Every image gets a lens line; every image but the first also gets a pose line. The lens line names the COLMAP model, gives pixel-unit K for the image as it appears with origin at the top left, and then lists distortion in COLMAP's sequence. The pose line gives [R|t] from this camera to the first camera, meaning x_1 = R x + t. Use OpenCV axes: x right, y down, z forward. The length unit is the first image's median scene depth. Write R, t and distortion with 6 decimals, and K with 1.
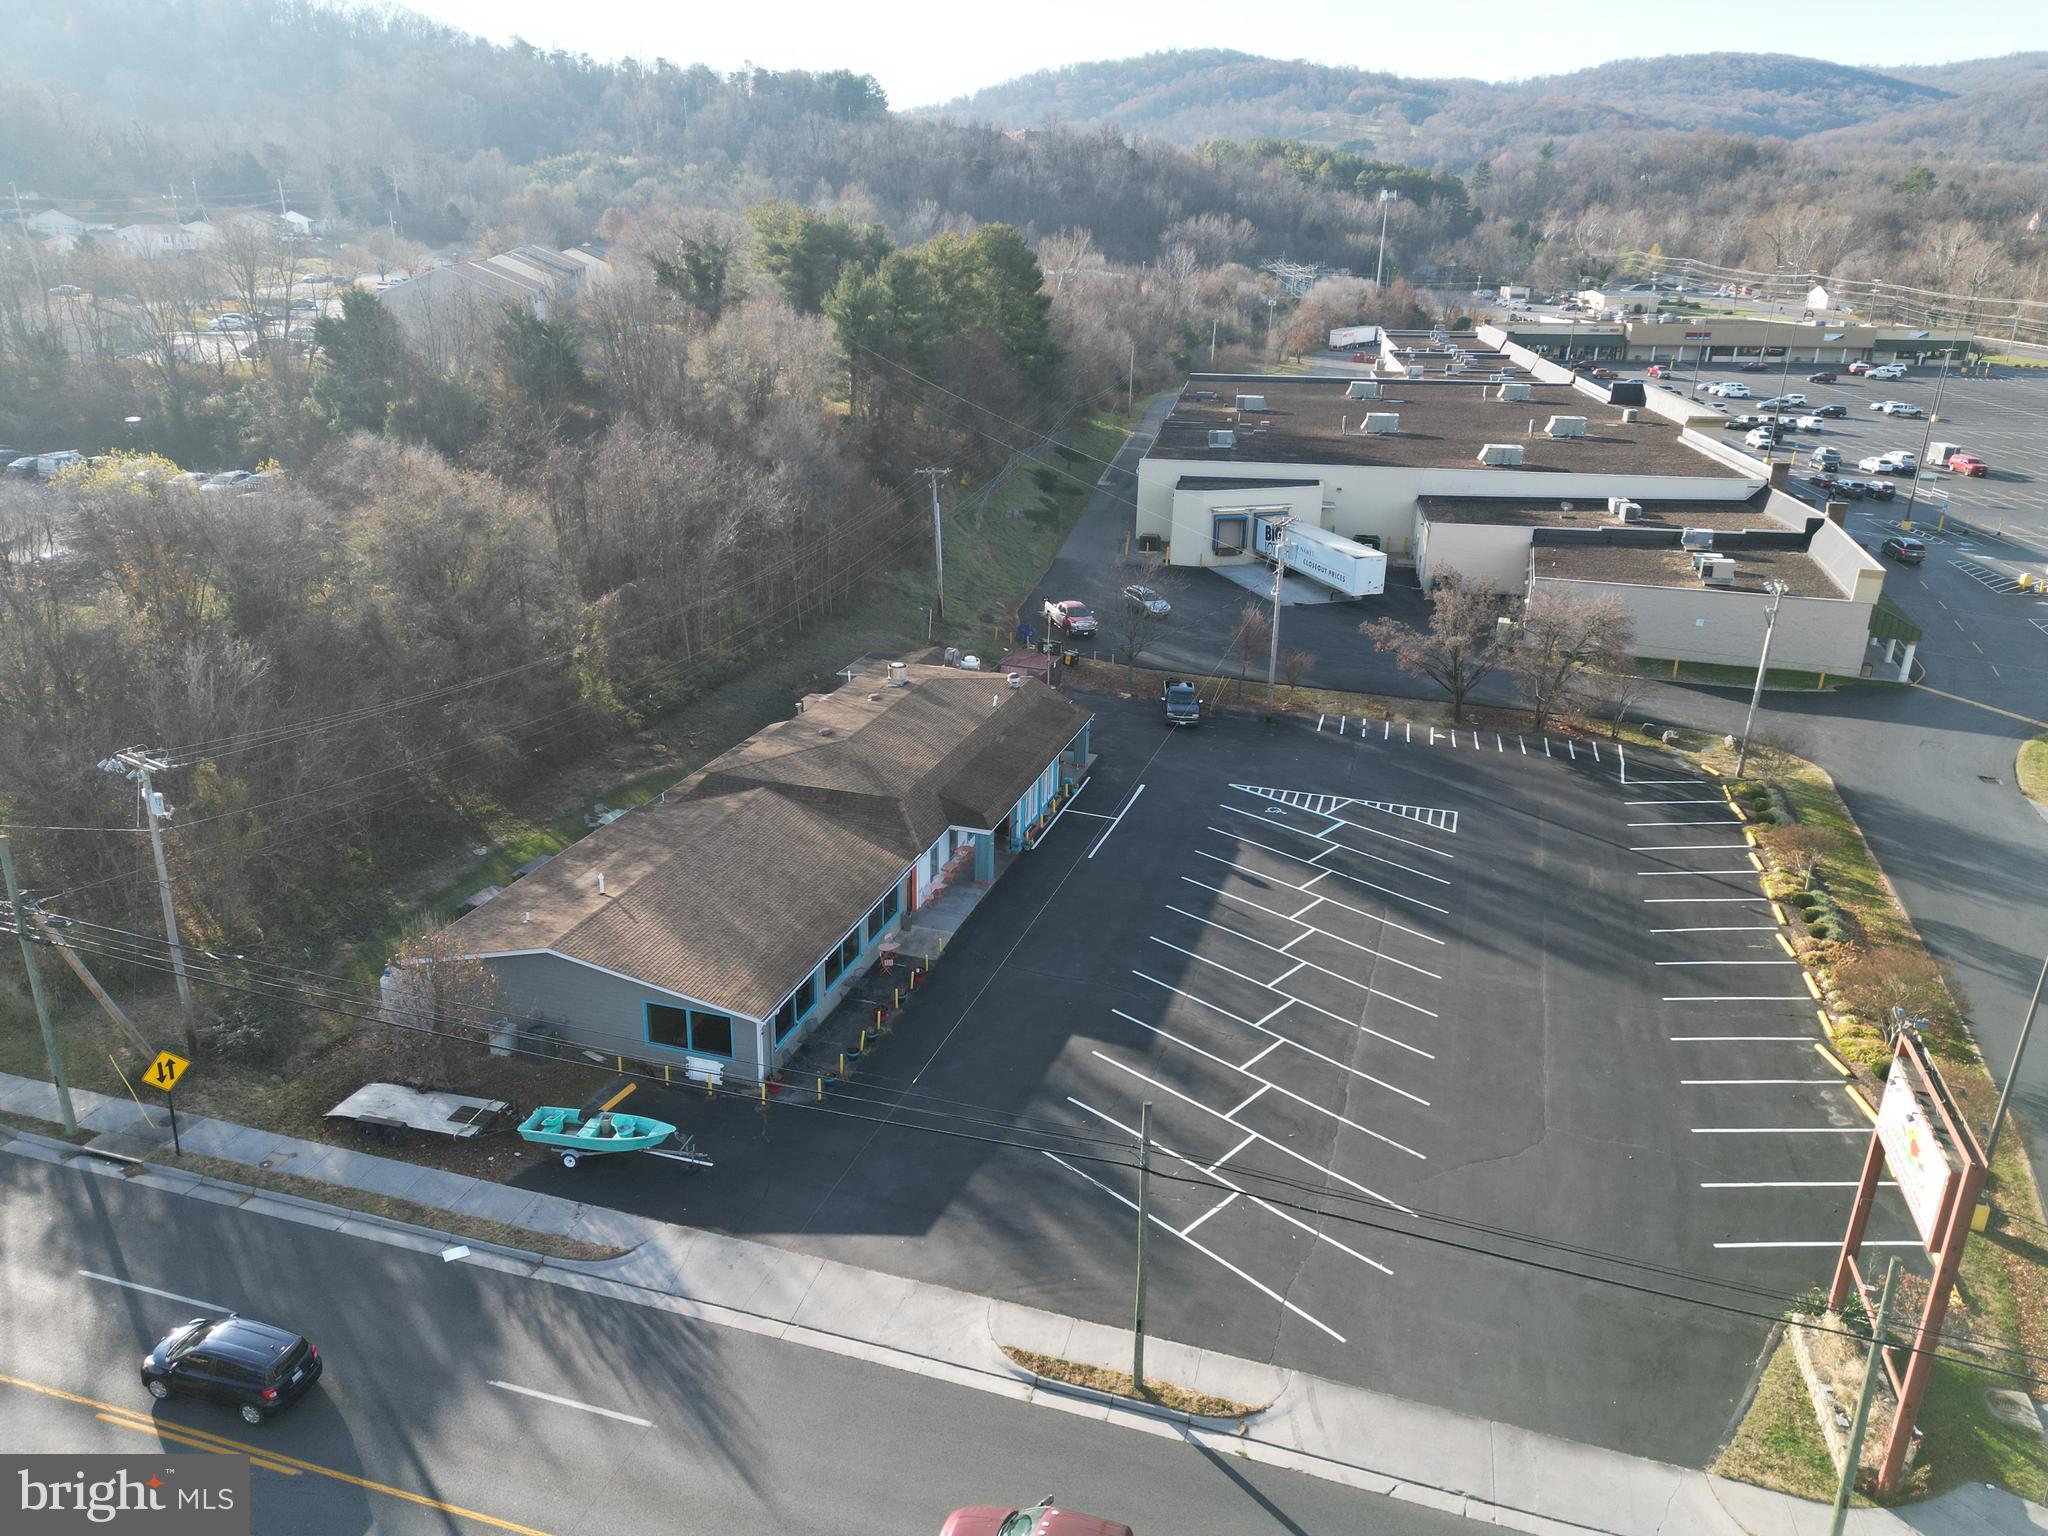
lens RADIAL K [[1417.2, 0, 1033.2], [0, 1417.2, 767.7], [0, 0, 1]] dist [0.091887, -0.092684]
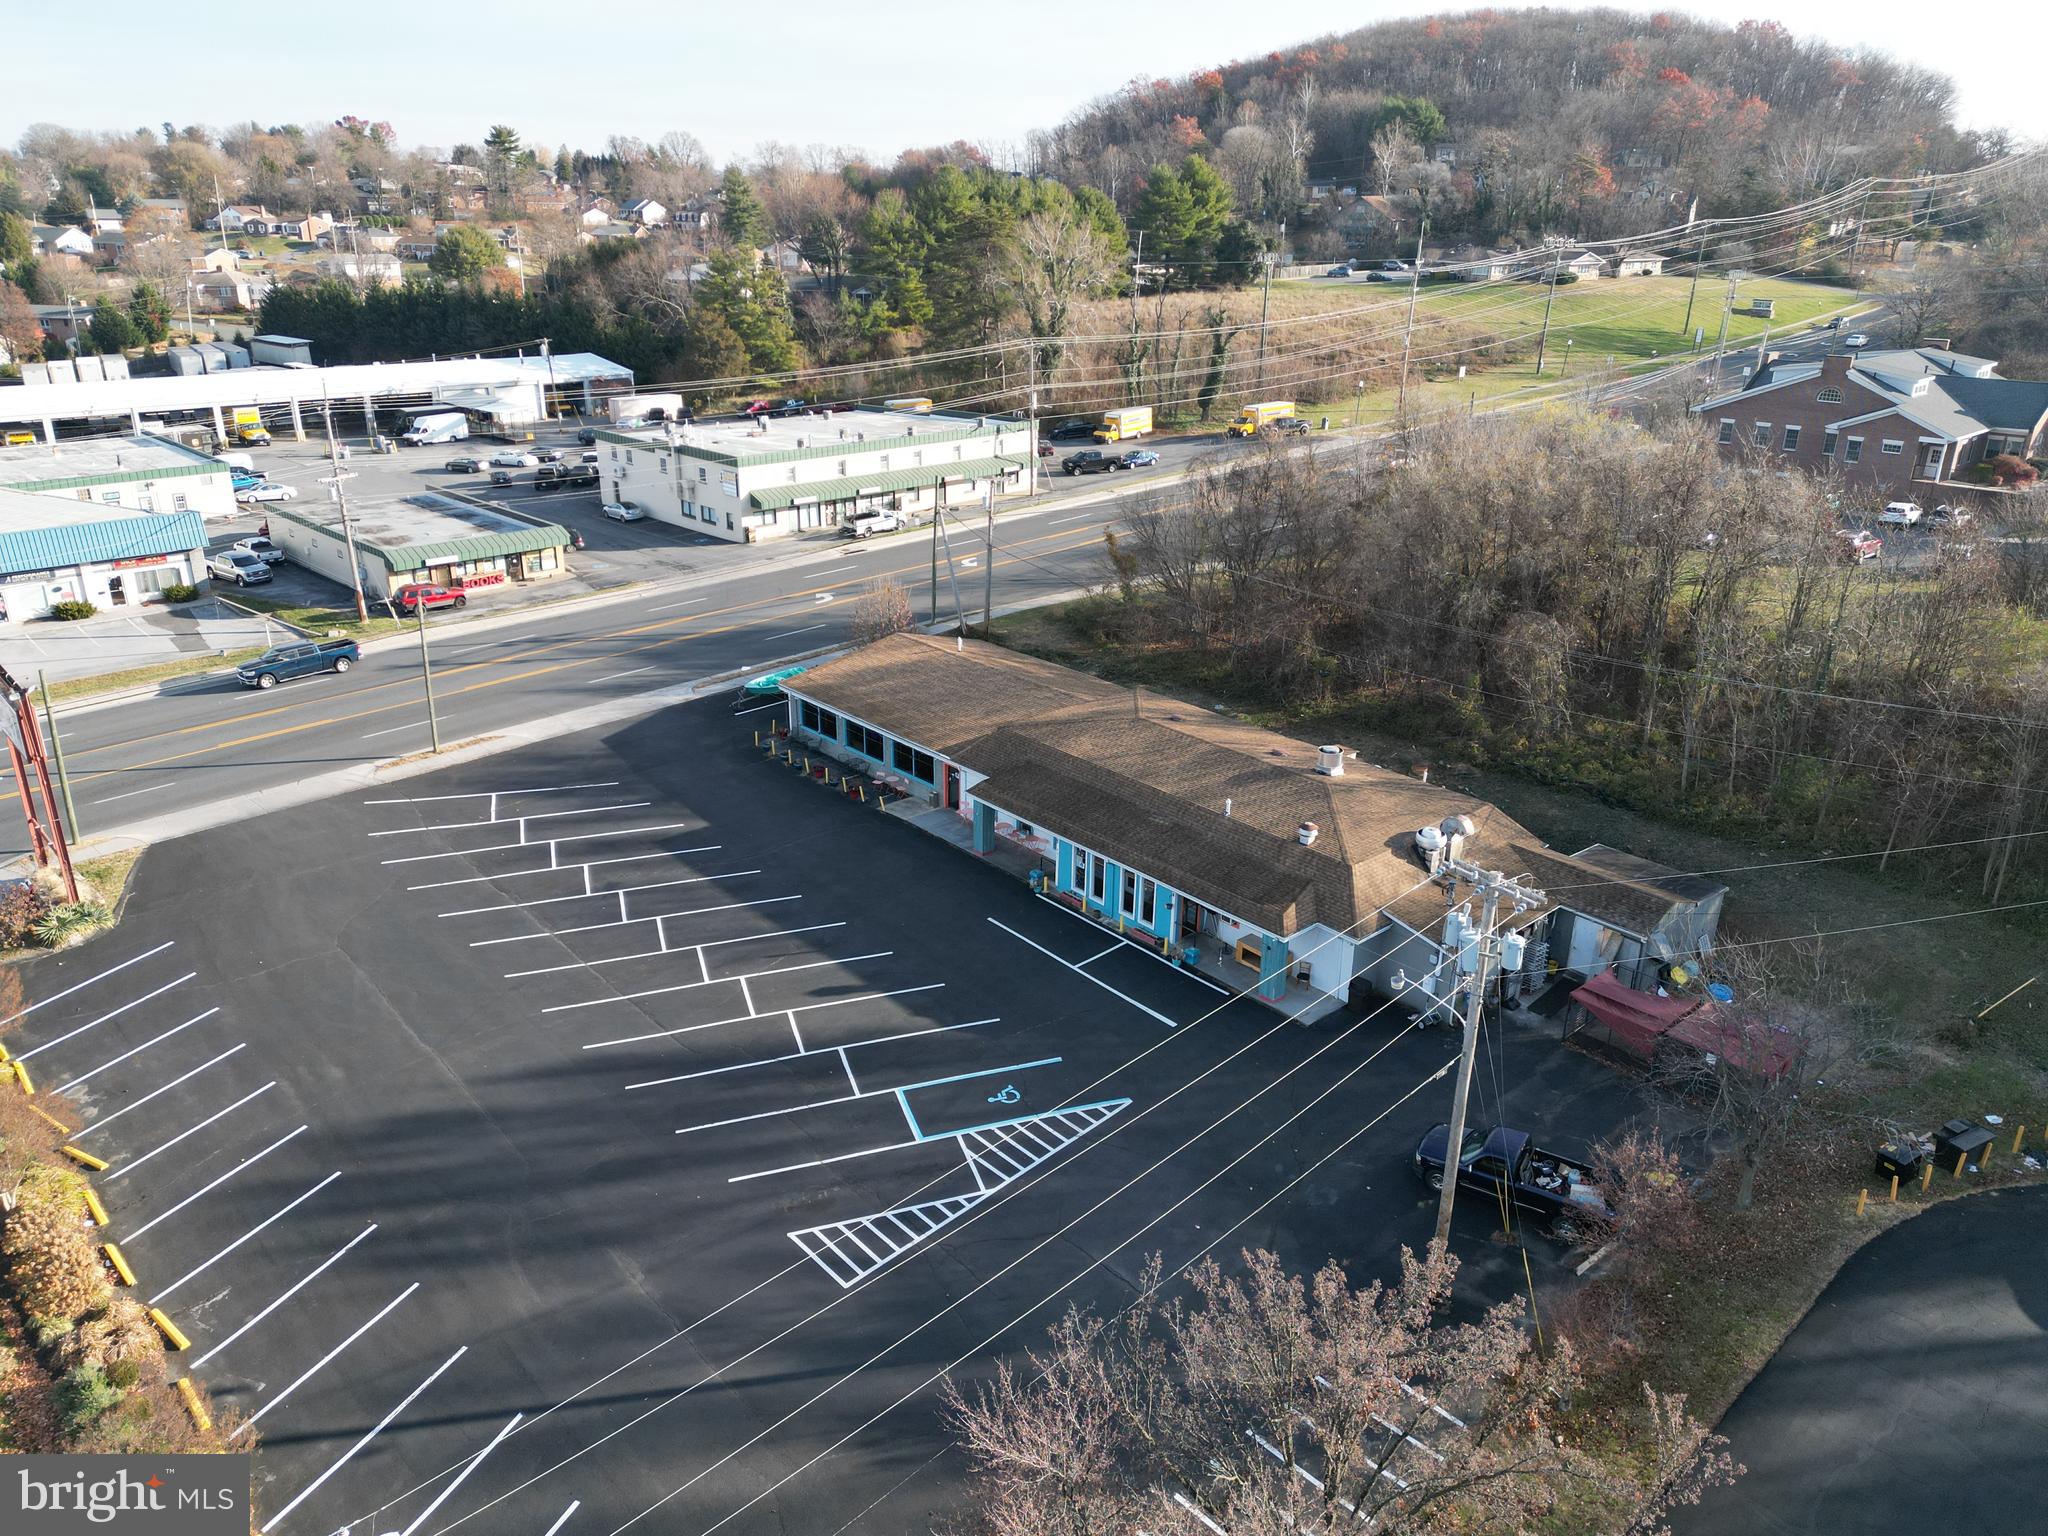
lens RADIAL K [[1417.2, 0, 1033.2], [0, 1417.2, 767.7], [0, 0, 1]] dist [0.091887, -0.092684]
pose [[-0.505889, 0.292340, -0.811550, 0.863773], [-0.322134, 0.808726, 0.492130, -0.547694], [0.800191, 0.510391, -0.314953, 1.541143]]
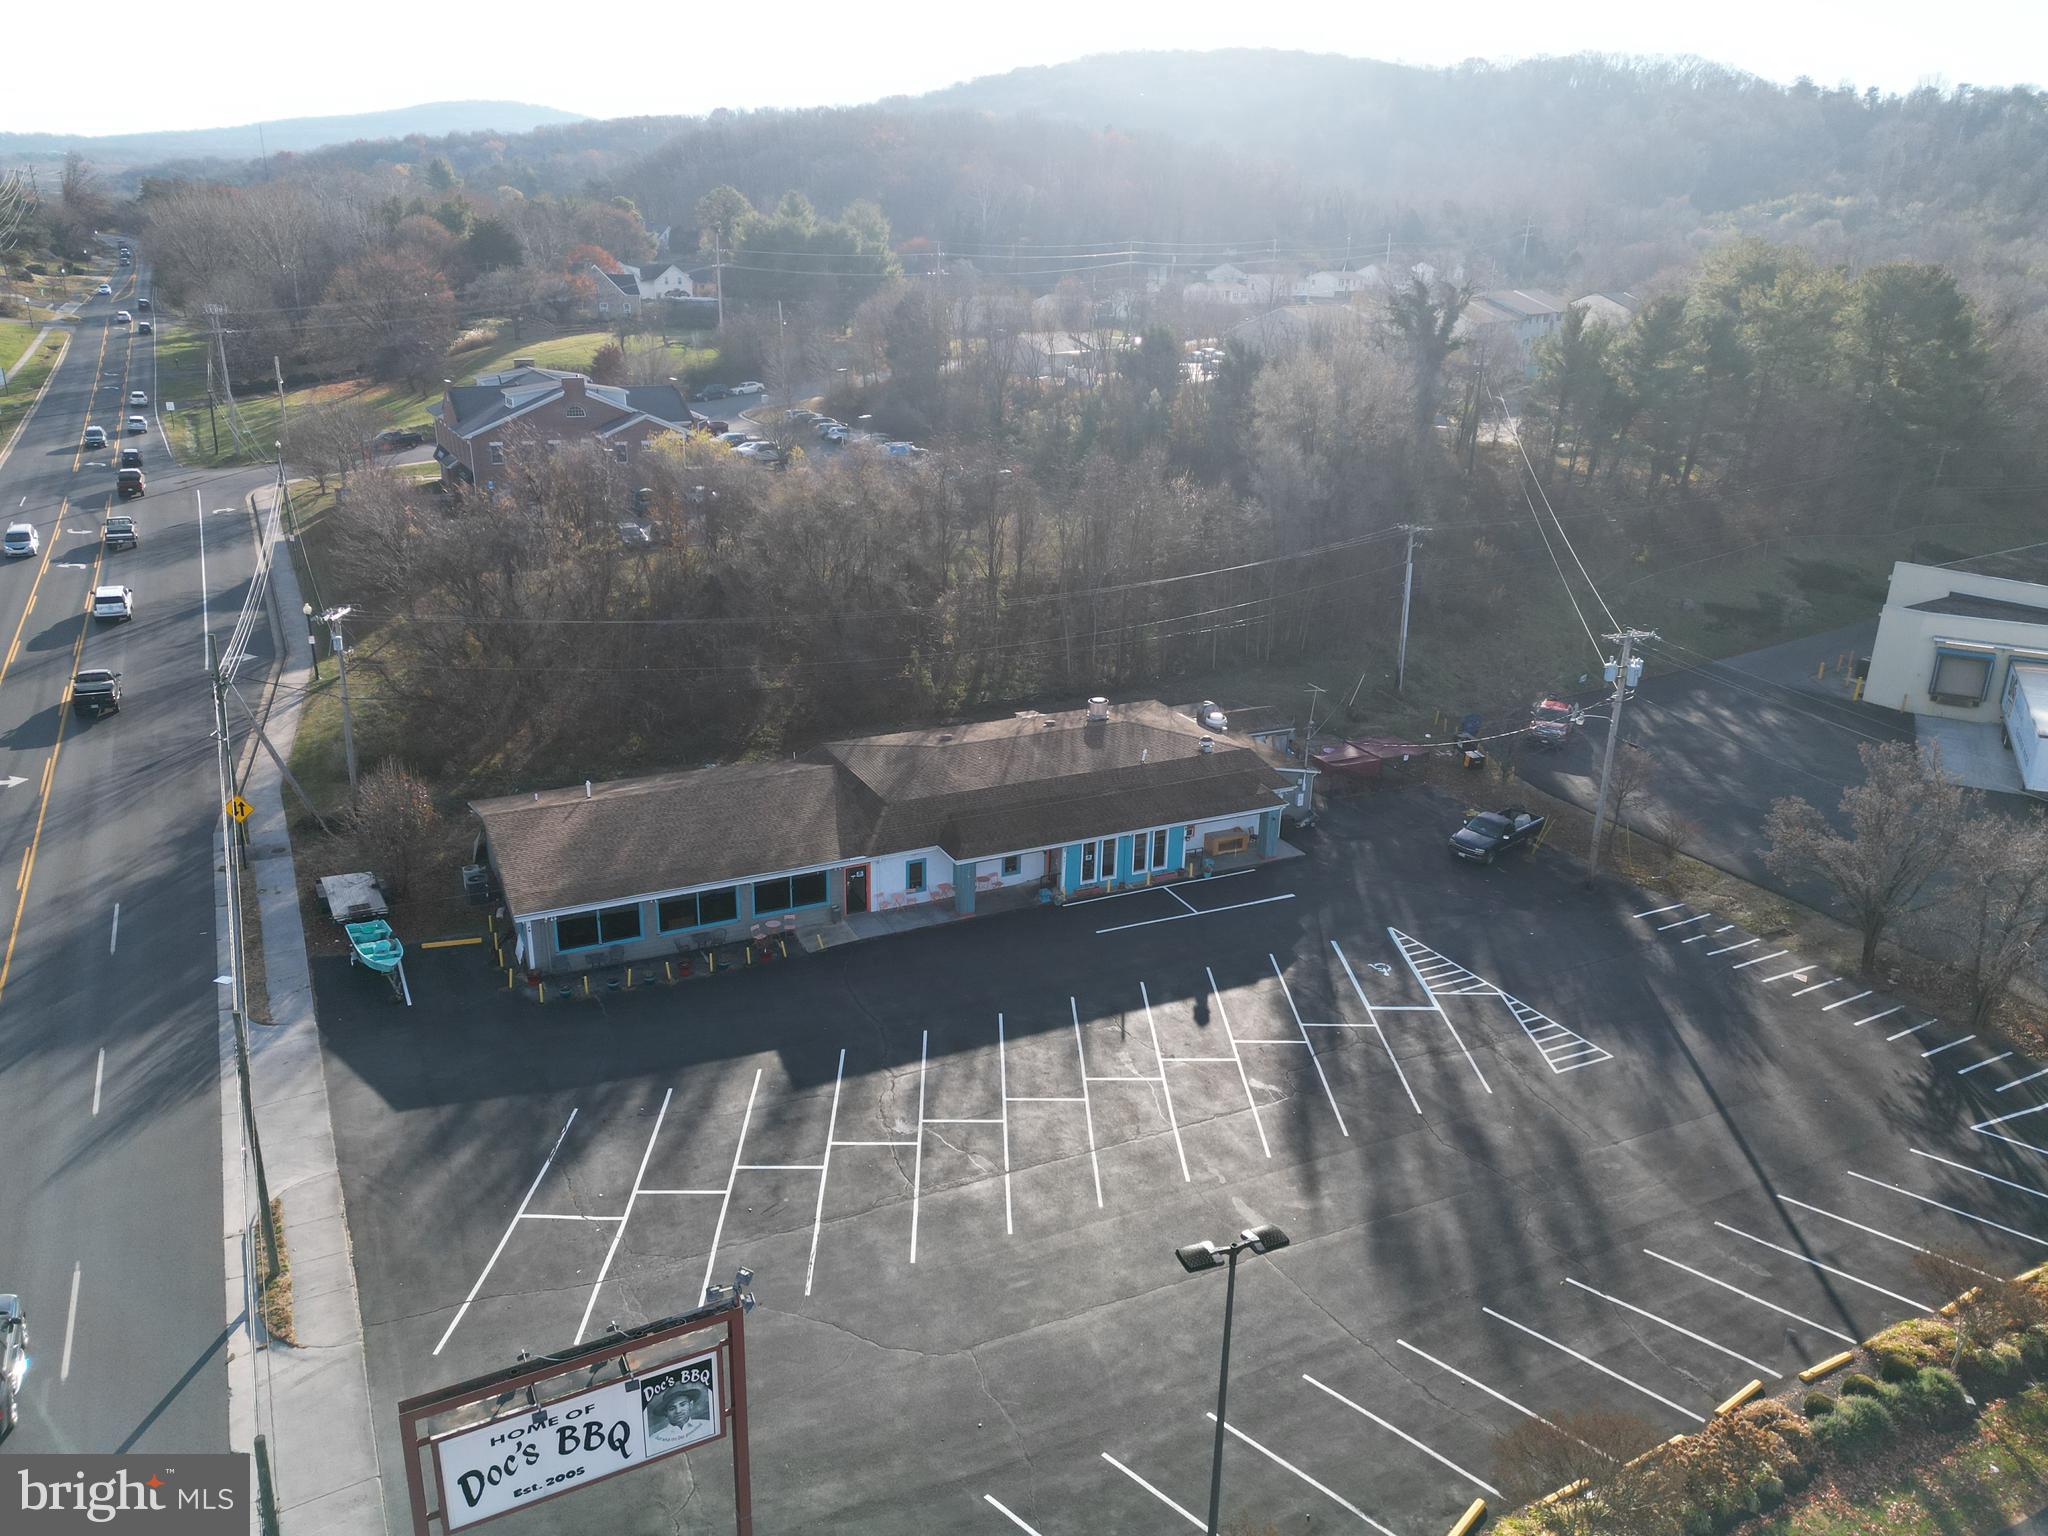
lens RADIAL K [[1417.2, 0, 1033.2], [0, 1417.2, 767.7], [0, 0, 1]] dist [0.091887, -0.092684]
pose [[0.694984, 0.238755, -0.678228, 0.759800], [-0.258799, 0.963104, 0.073846, -0.120802], [0.670835, 0.124203, 0.731132, 0.346872]]
